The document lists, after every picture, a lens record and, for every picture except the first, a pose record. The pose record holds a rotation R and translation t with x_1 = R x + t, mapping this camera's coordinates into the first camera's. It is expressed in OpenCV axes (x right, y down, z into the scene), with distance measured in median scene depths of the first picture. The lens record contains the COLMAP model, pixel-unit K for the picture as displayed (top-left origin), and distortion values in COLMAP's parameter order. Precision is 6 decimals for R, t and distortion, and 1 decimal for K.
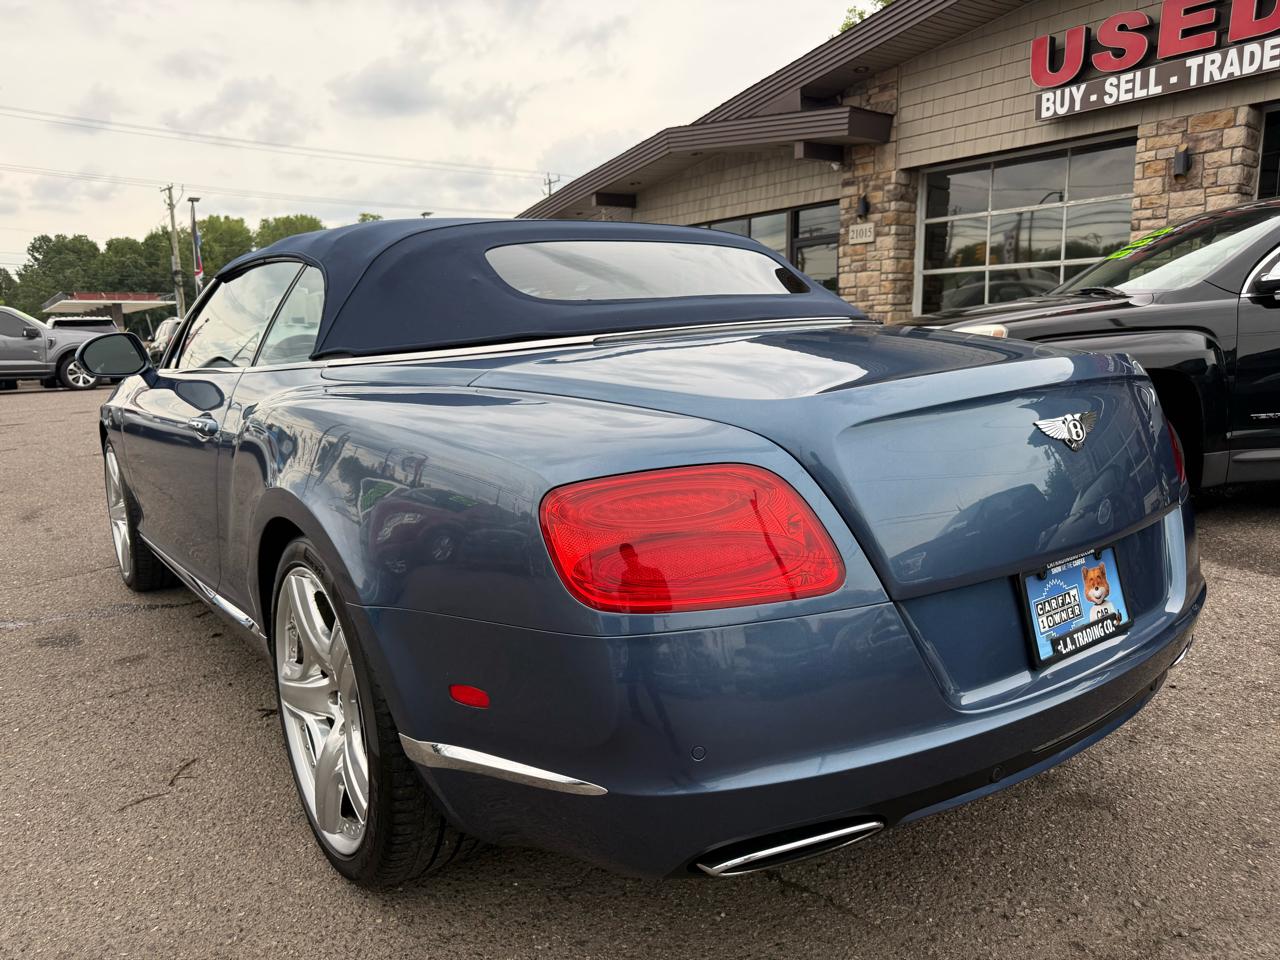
lens RADIAL K [[913.8, 0, 637.2], [0, 913.8, 480.0], [0, 0, 1]] dist [-0.002569, -0.002898]
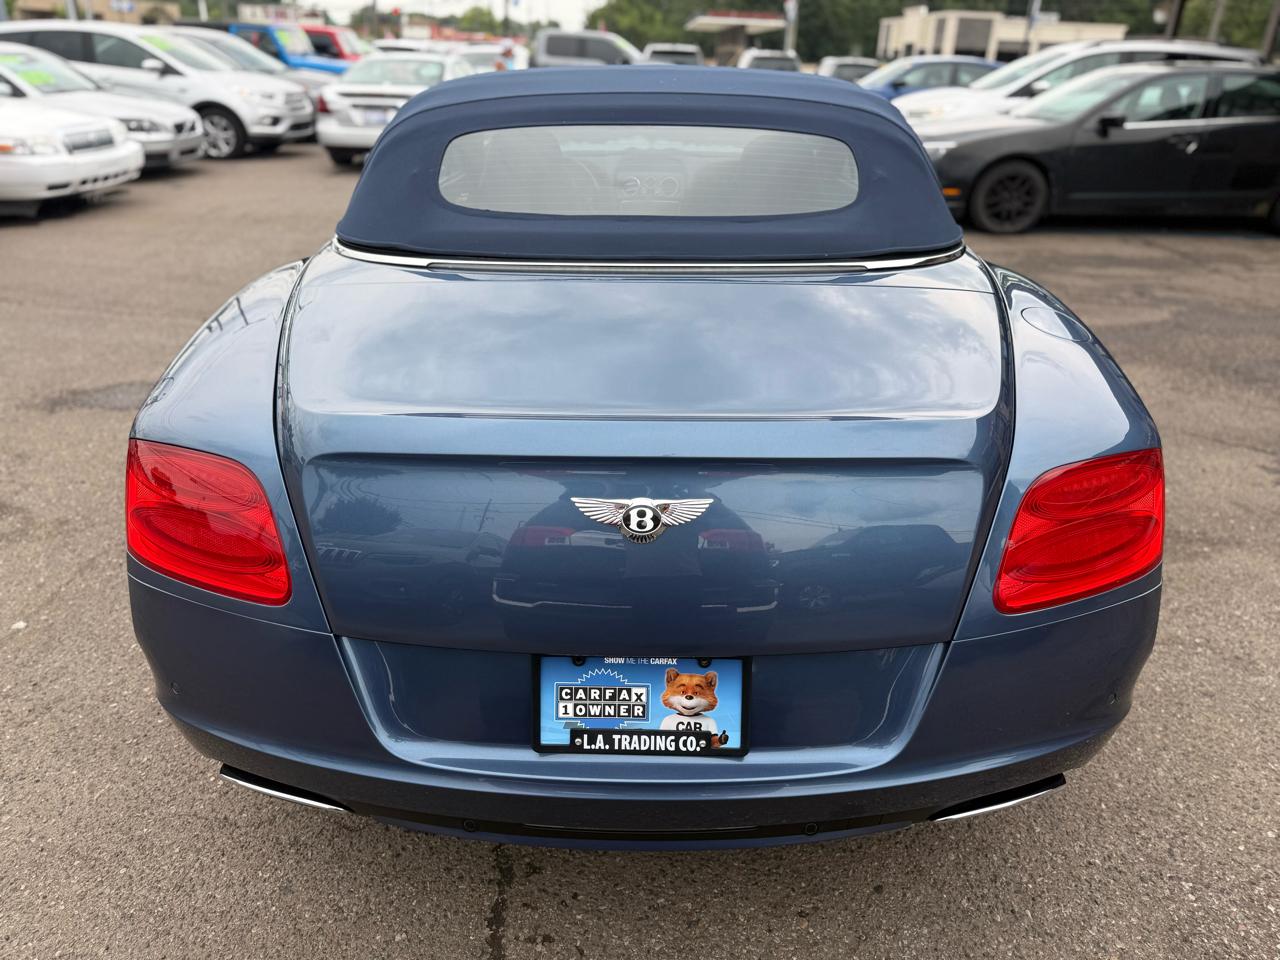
lens RADIAL K [[924.5, 0, 648.5], [0, 924.5, 490.0], [0, 0, 1]] dist [-0.002638, -0.004757]
pose [[0.805242, 0.289821, -0.517290, 0.151981], [-0.141328, 0.941074, 0.307255, -0.054907], [0.575857, -0.174307, 0.798752, 0.061607]]
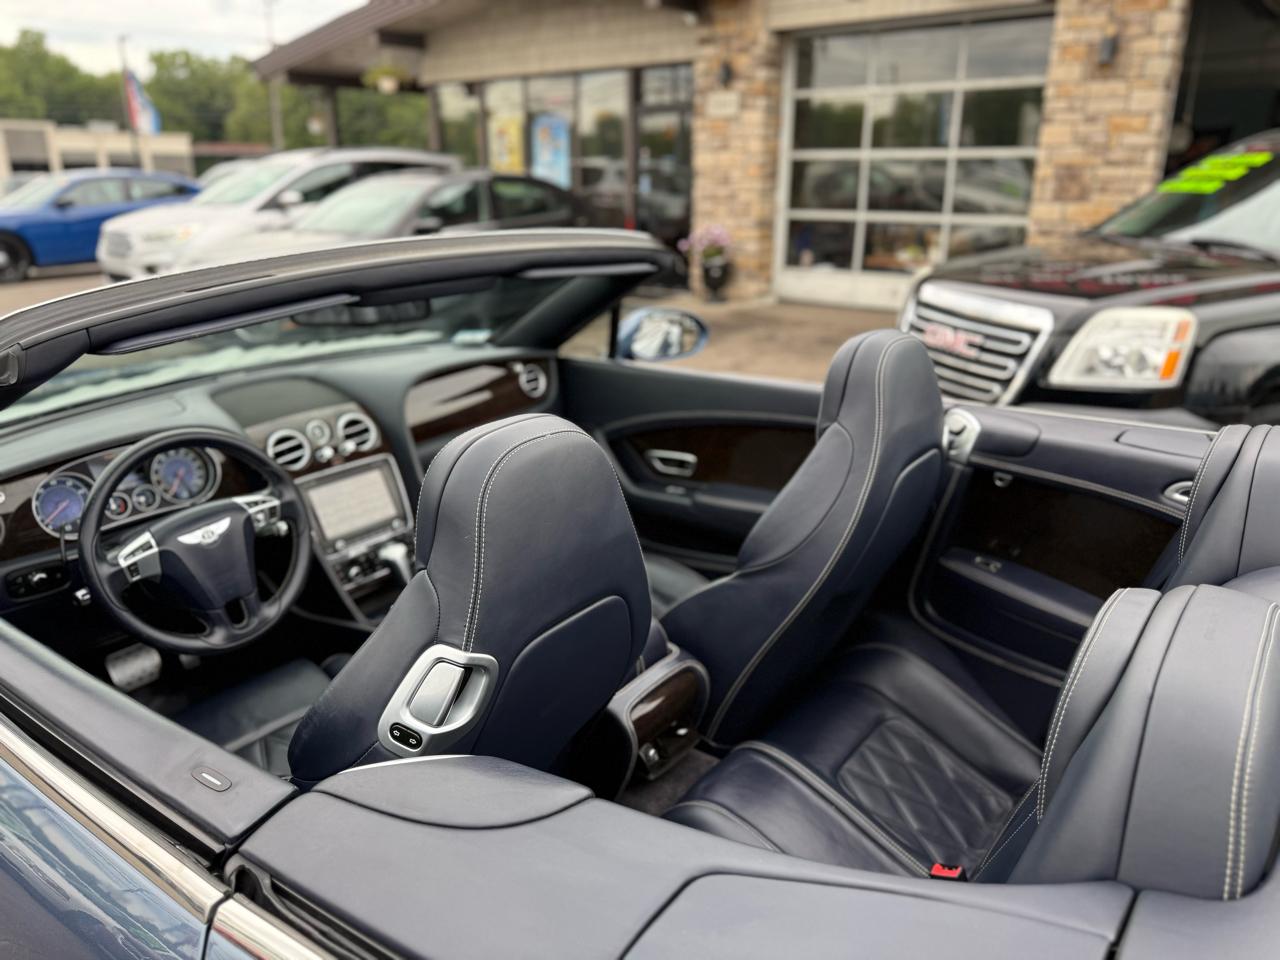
lens RADIAL K [[928.9, 0, 646.0], [0, 928.9, 479.6], [0, 0, 1]] dist [-0.004080, -0.003988]
pose [[0.963388, -0.062237, 0.260786, -0.101928], [0.023153, 0.988363, 0.150342, -0.076998], [-0.267108, -0.138800, 0.953618, 0.195818]]
